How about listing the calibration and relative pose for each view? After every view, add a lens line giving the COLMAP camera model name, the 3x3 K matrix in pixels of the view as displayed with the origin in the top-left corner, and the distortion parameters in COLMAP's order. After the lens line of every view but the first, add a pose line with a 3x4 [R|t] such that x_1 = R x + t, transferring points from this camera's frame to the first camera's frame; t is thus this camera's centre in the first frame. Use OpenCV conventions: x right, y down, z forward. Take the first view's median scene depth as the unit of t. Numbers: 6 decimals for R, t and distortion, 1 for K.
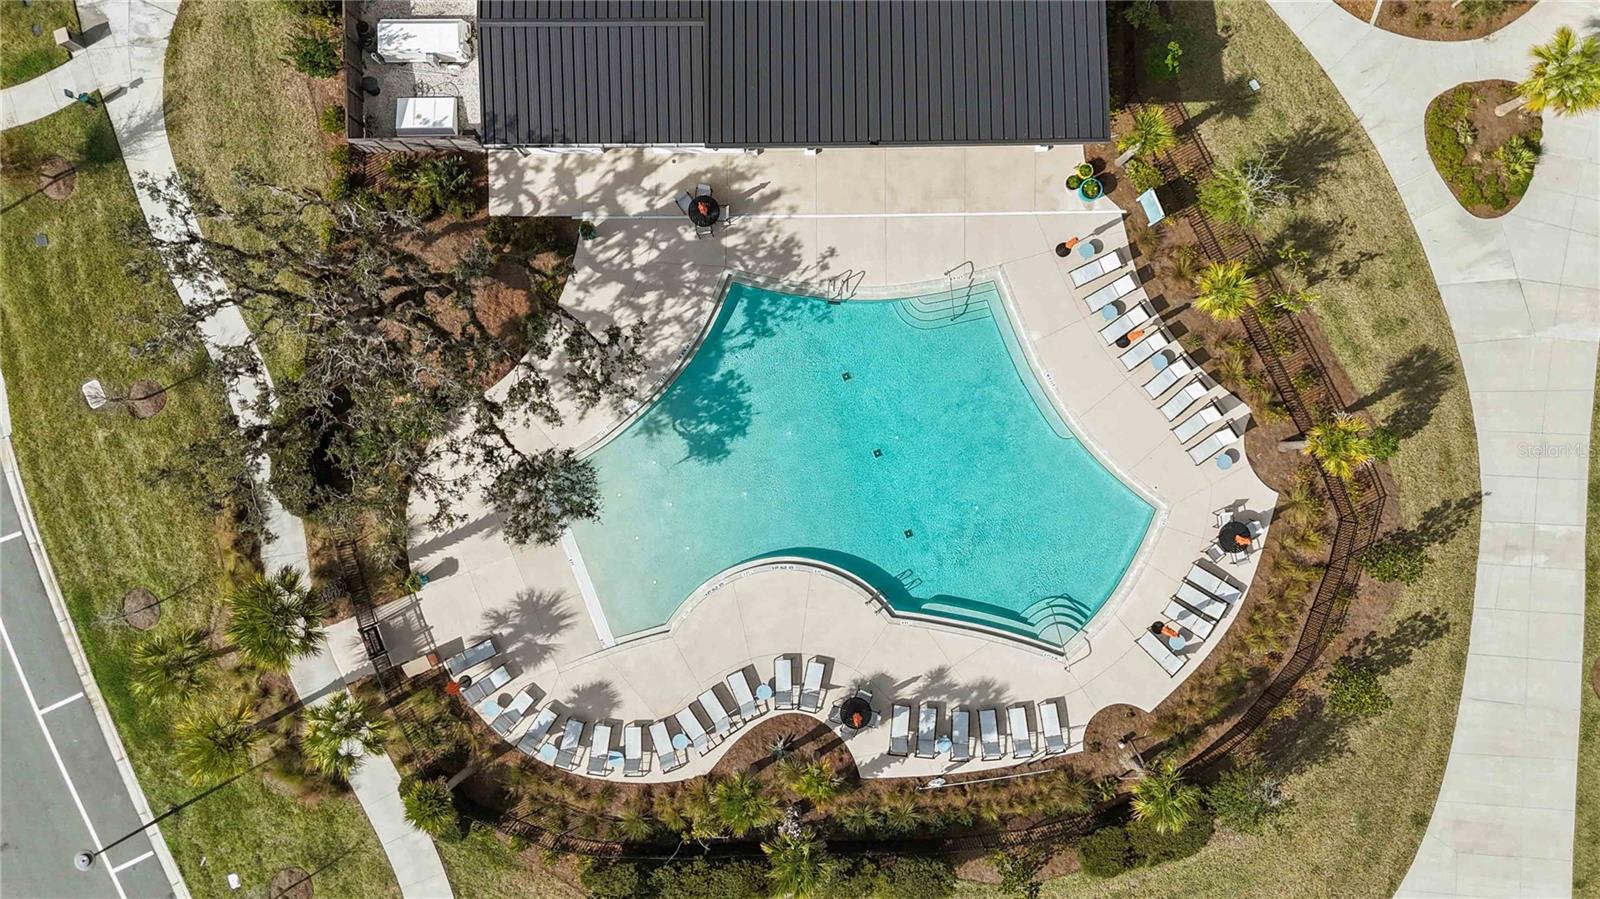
lens RADIAL K [[1171.5, 0, 804.0], [0, 1171.5, 451.8], [0, 0, 1]] dist [0.063990, -0.058802]
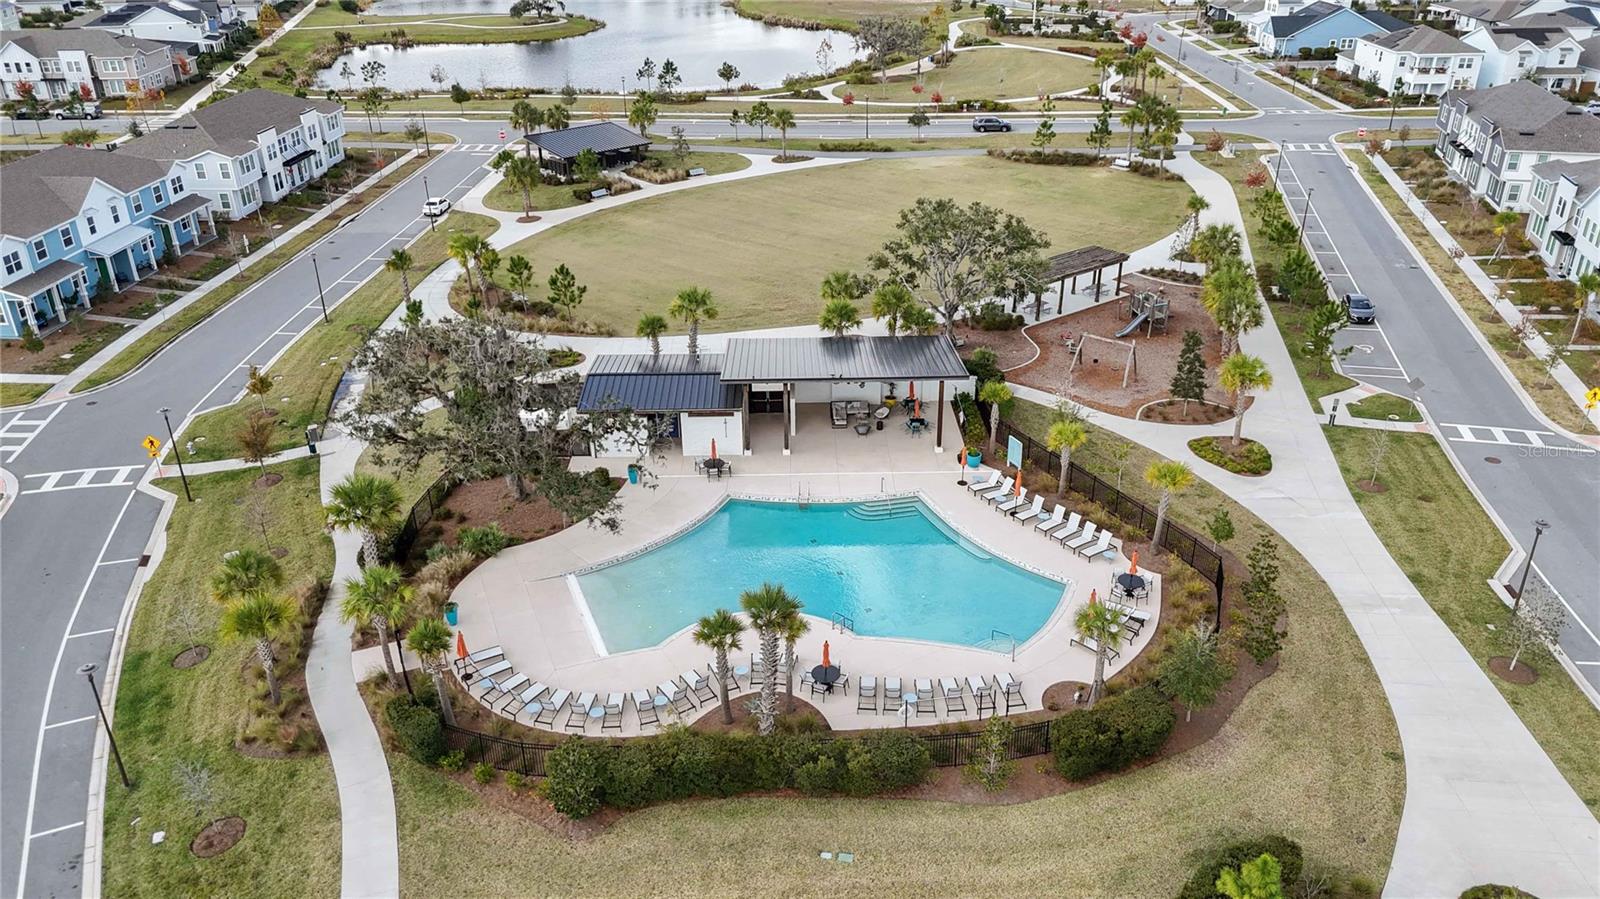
lens RADIAL K [[1171.5, 0, 804.0], [0, 1171.5, 451.8], [0, 0, 1]] dist [0.063990, -0.058802]
pose [[0.999991, -0.003328, 0.002651, 0.022181], [0.003847, 0.441312, -0.897346, 1.086778], [0.001816, 0.897348, 0.441321, 0.331997]]
